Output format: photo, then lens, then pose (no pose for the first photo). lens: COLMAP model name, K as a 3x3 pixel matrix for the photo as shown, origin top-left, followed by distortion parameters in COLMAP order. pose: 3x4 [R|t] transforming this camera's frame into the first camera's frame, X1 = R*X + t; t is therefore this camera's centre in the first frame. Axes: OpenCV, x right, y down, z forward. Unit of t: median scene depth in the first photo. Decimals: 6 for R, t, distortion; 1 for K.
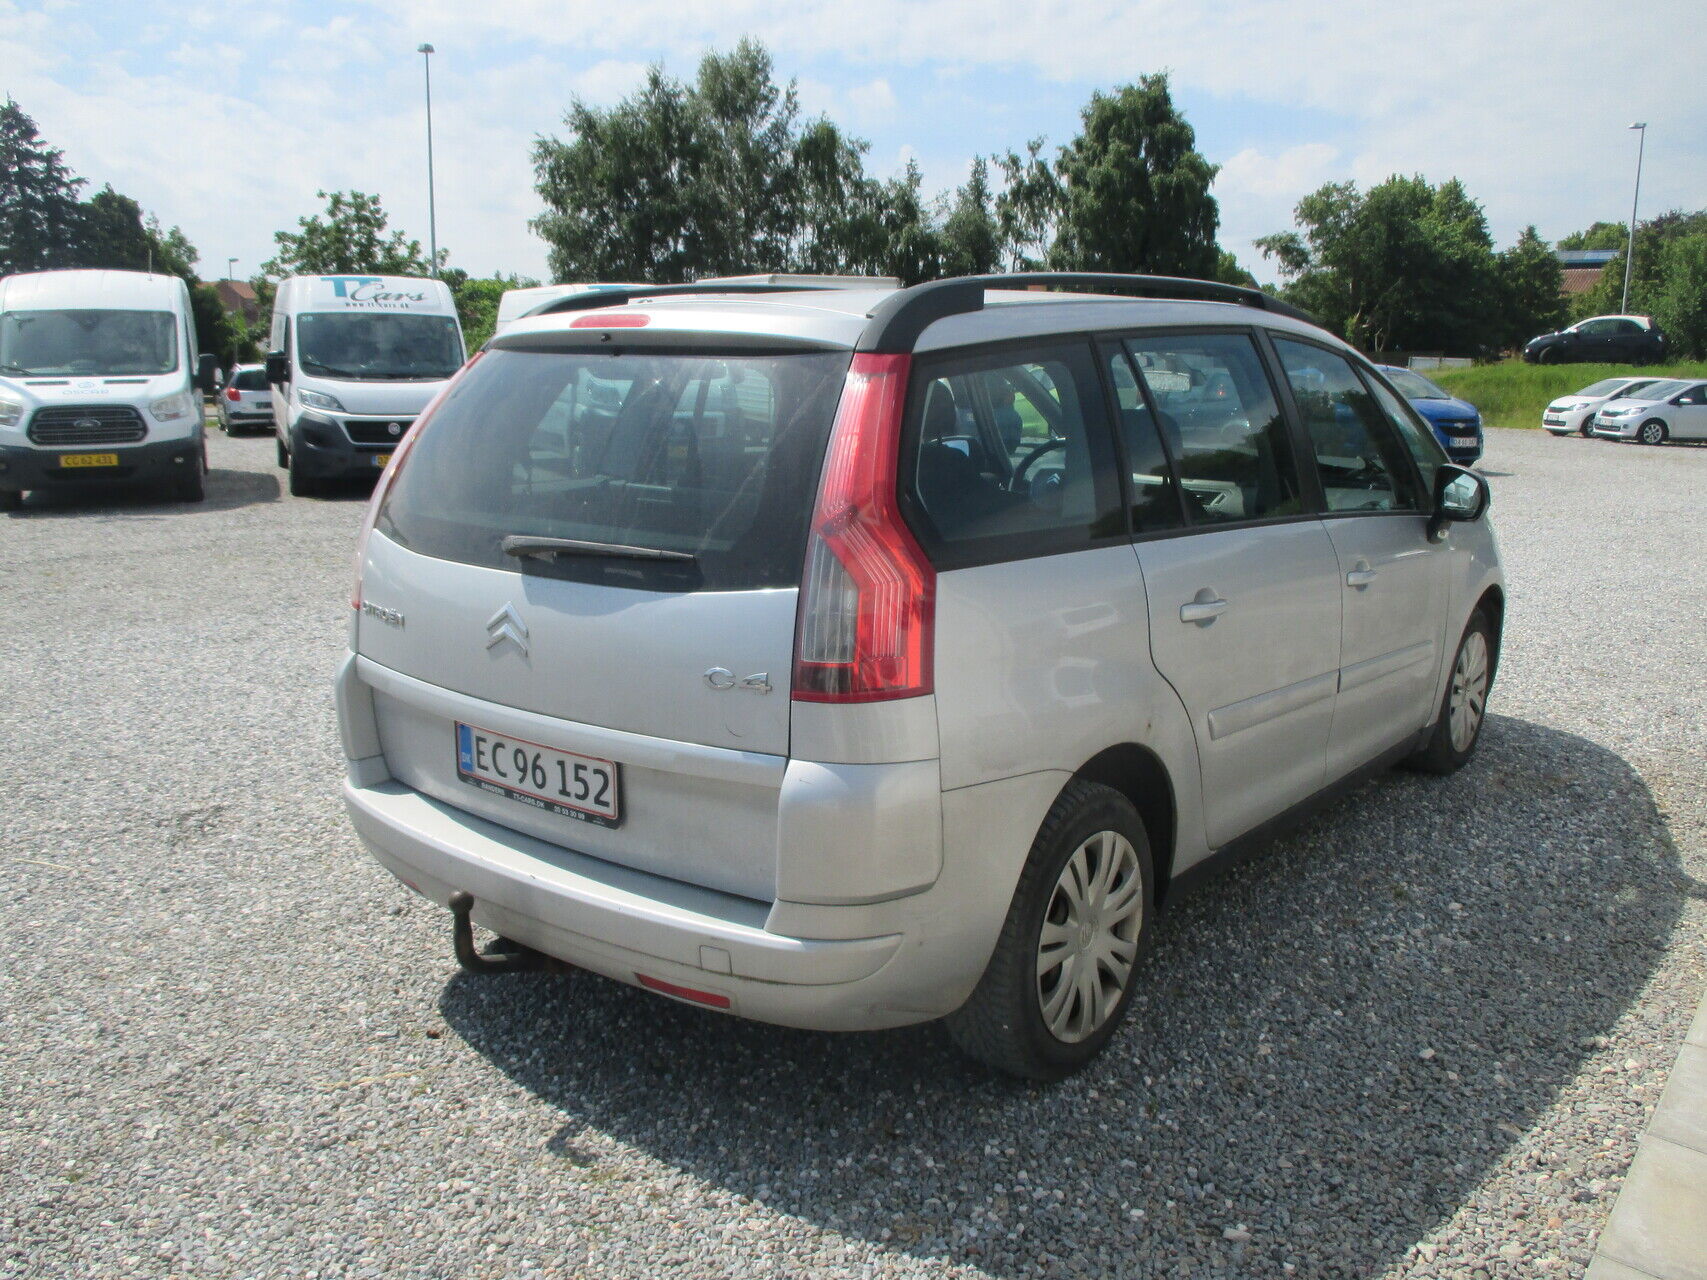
lens RADIAL K [[1424.7, 0, 849.0], [0, 1424.7, 630.4], [0, 0, 1]] dist [-0.036532, -0.003237]
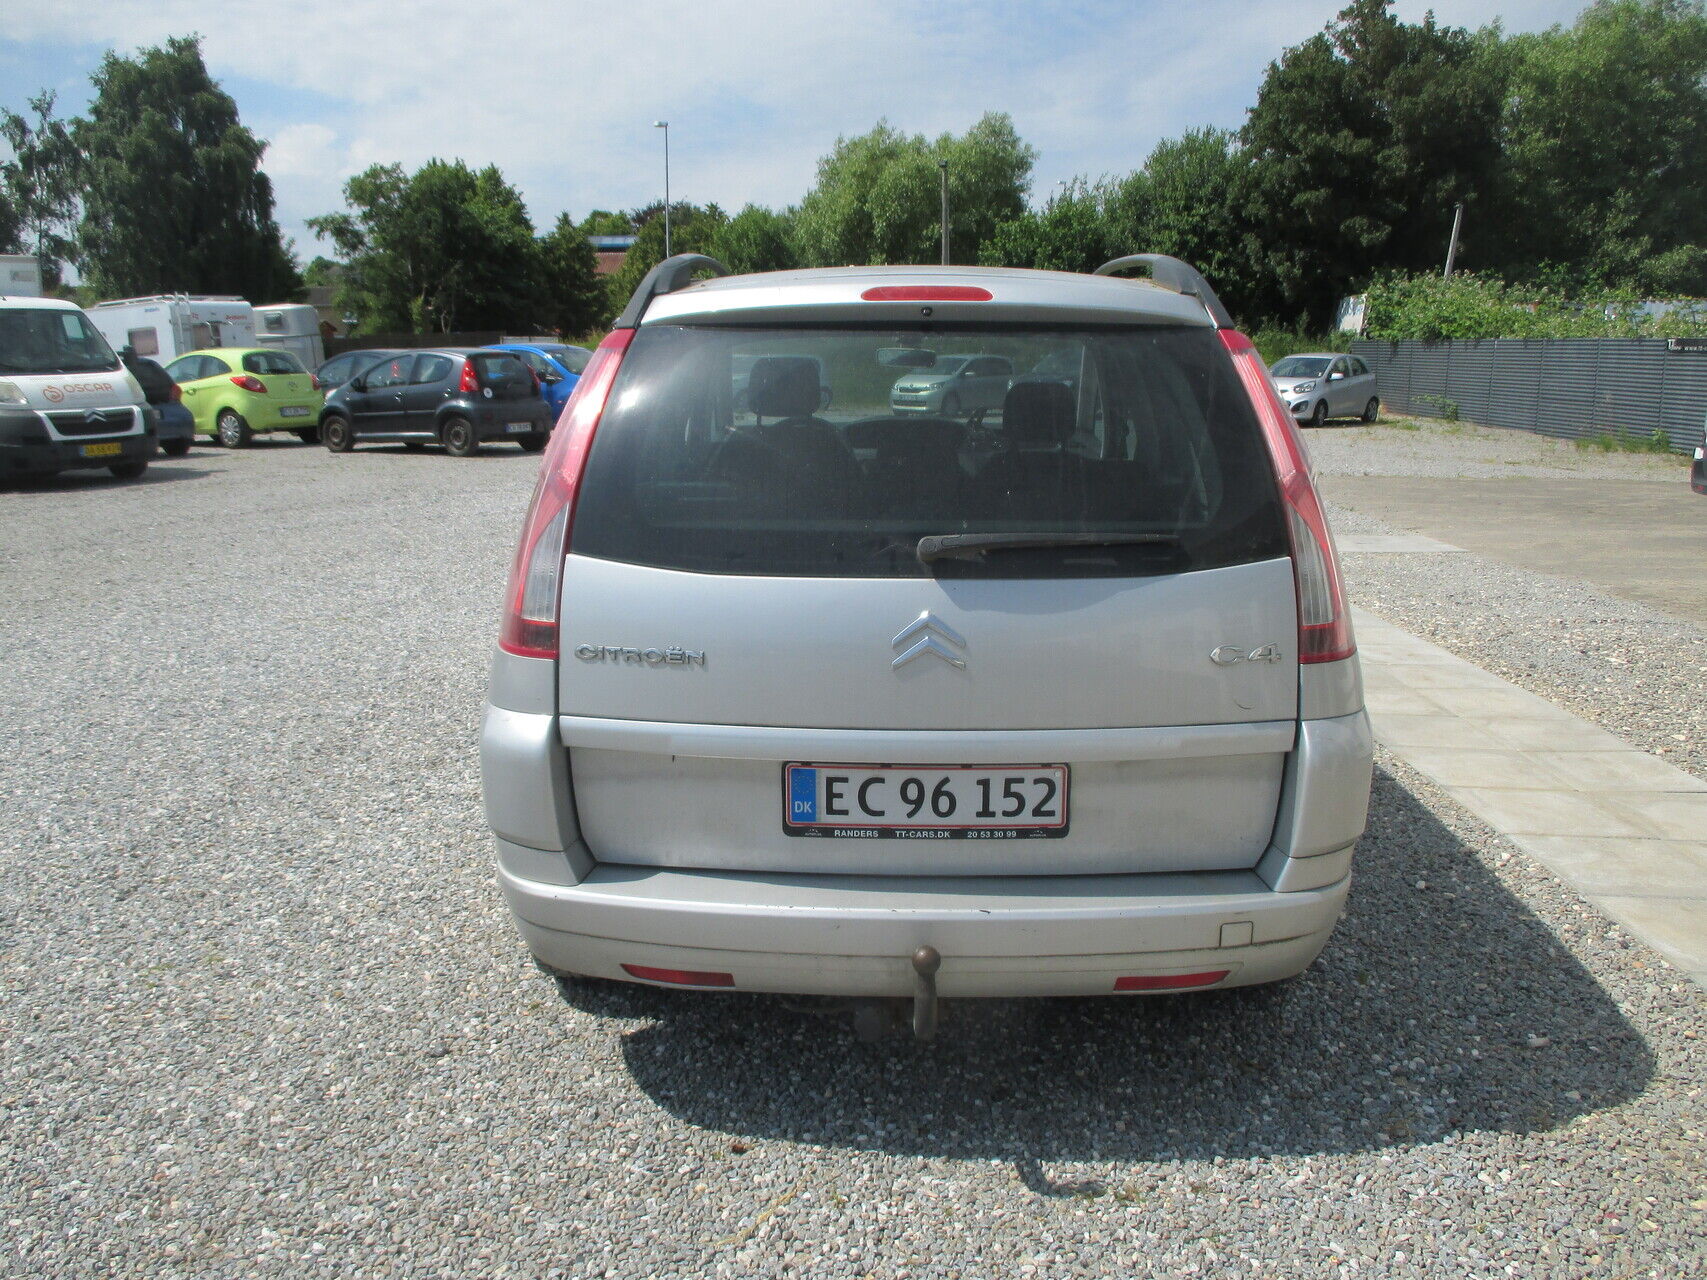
lens RADIAL K [[1431.8, 0, 853.5], [0, 1431.8, 640.0], [0, 0, 1]] dist [-0.046980, 0.019554]
pose [[0.806147, -0.136600, 0.575732, -0.582815], [0.126734, 0.990269, 0.057499, -0.044036], [-0.577984, 0.026612, 0.815614, 0.225873]]
